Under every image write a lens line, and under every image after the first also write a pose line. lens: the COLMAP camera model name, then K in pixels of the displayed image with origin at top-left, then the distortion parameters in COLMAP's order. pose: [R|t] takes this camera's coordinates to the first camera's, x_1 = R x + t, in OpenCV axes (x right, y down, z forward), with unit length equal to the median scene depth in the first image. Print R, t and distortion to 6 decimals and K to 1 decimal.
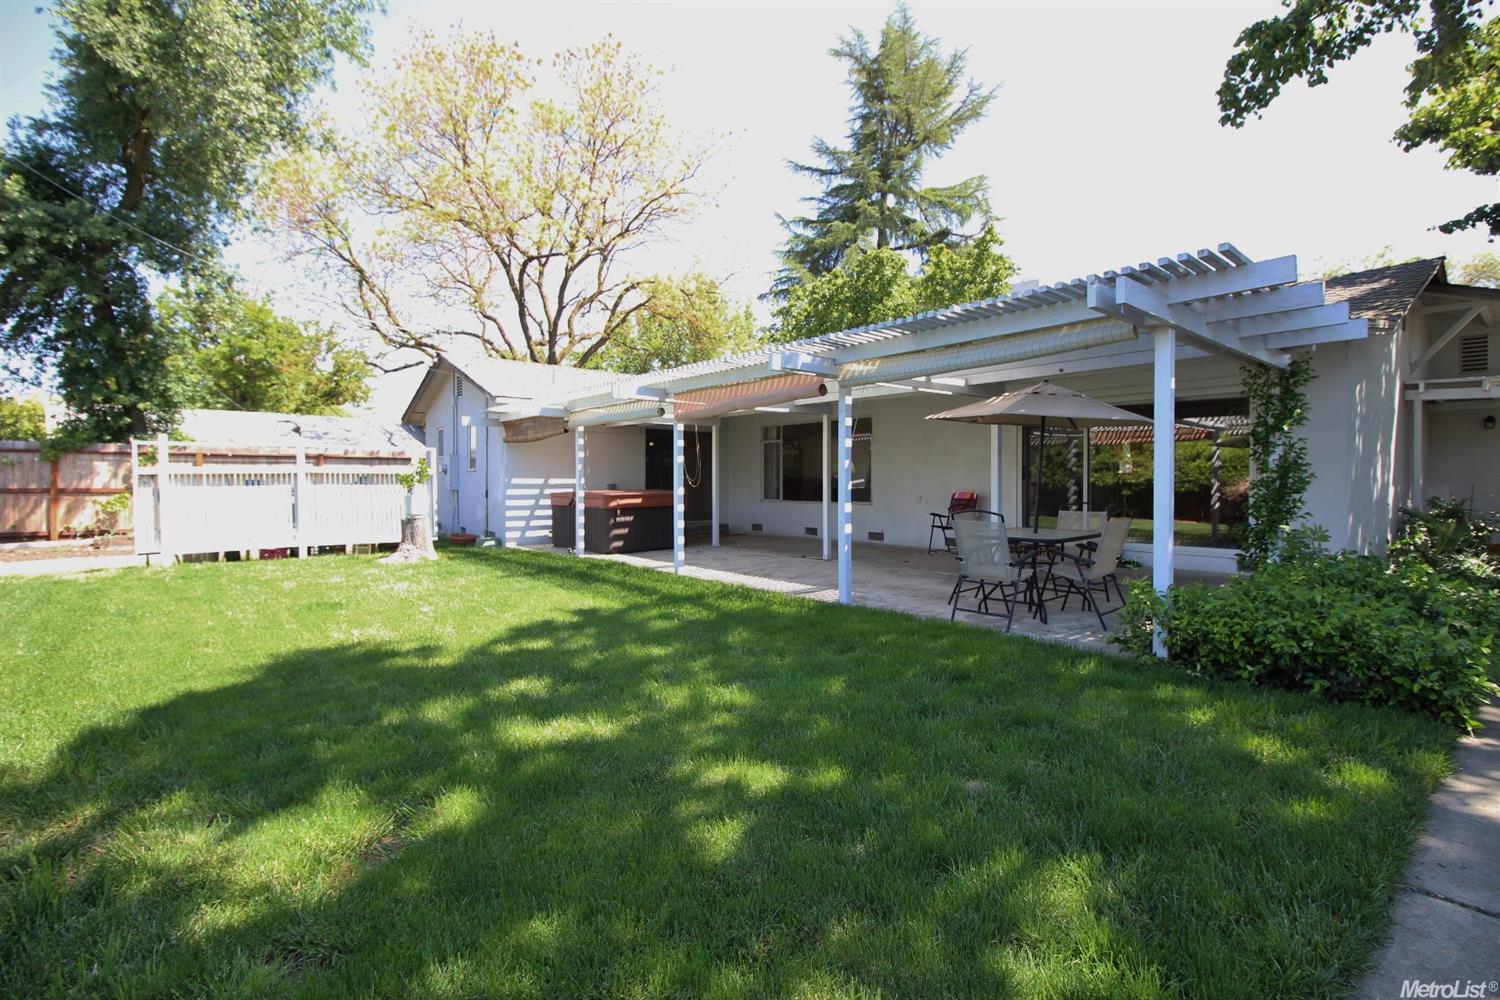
lens RADIAL K [[700.7, 0, 750.7], [0, 700.7, 495.4], [0, 0, 1]] dist [-0.022060, -0.001215]
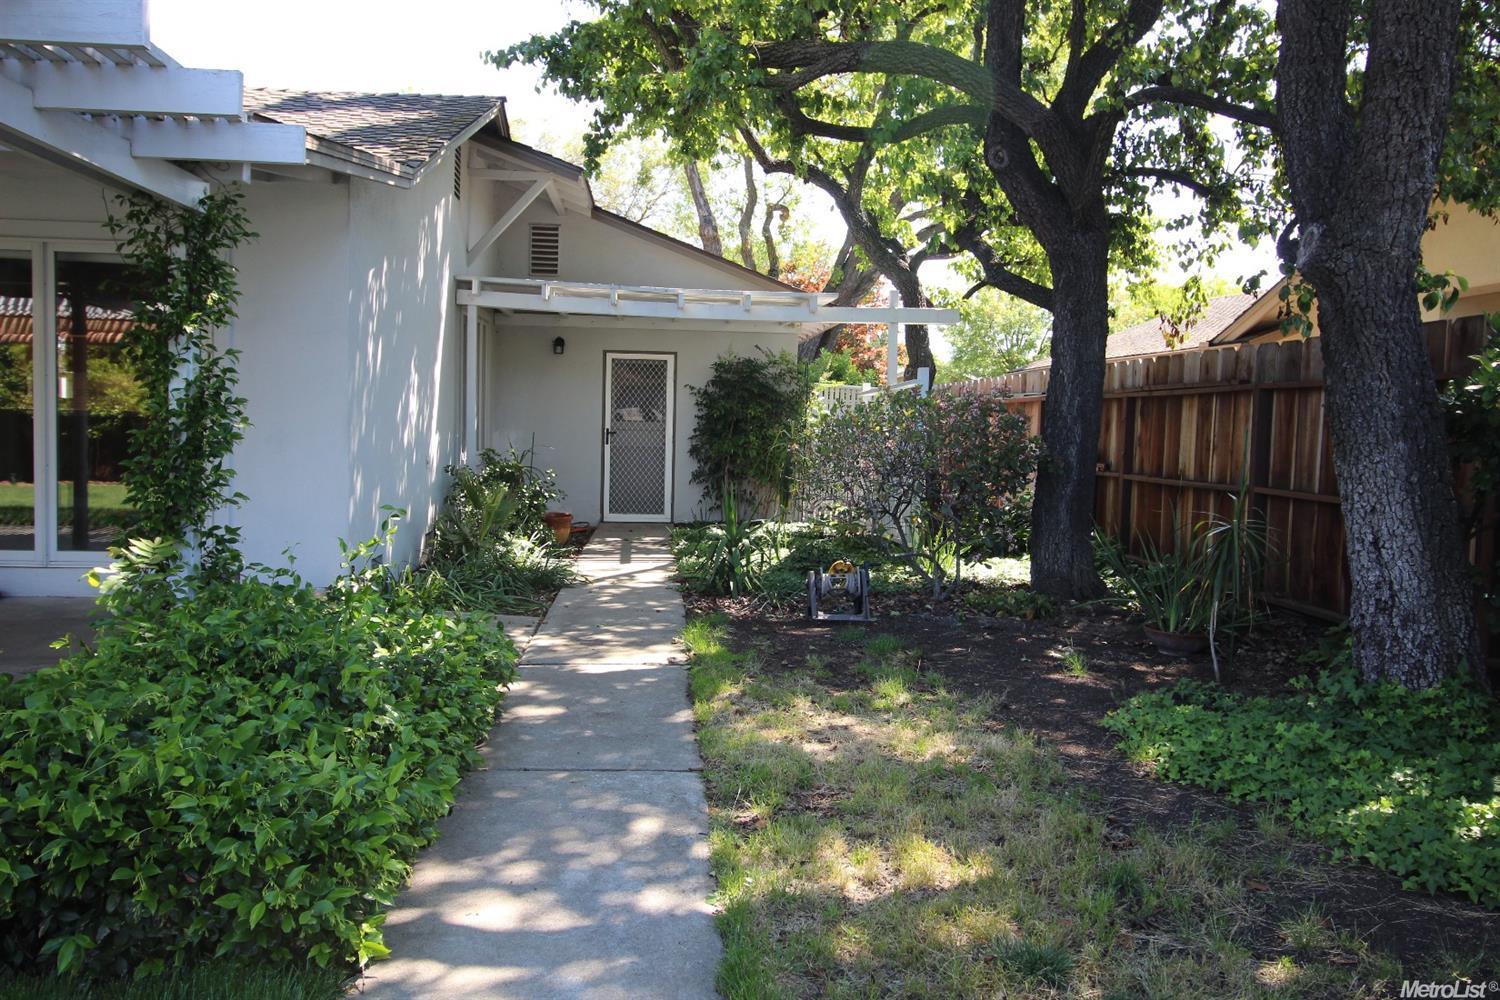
lens RADIAL K [[1240.6, 0, 750.3], [0, 1240.6, 499.3], [0, 0, 1]] dist [-0.011436, -0.005270]
pose [[0.574203, -0.032251, 0.818077, 0.253424], [-0.011794, 0.998794, 0.047653, -0.019083], [-0.818628, -0.037011, 0.573131, 0.137383]]
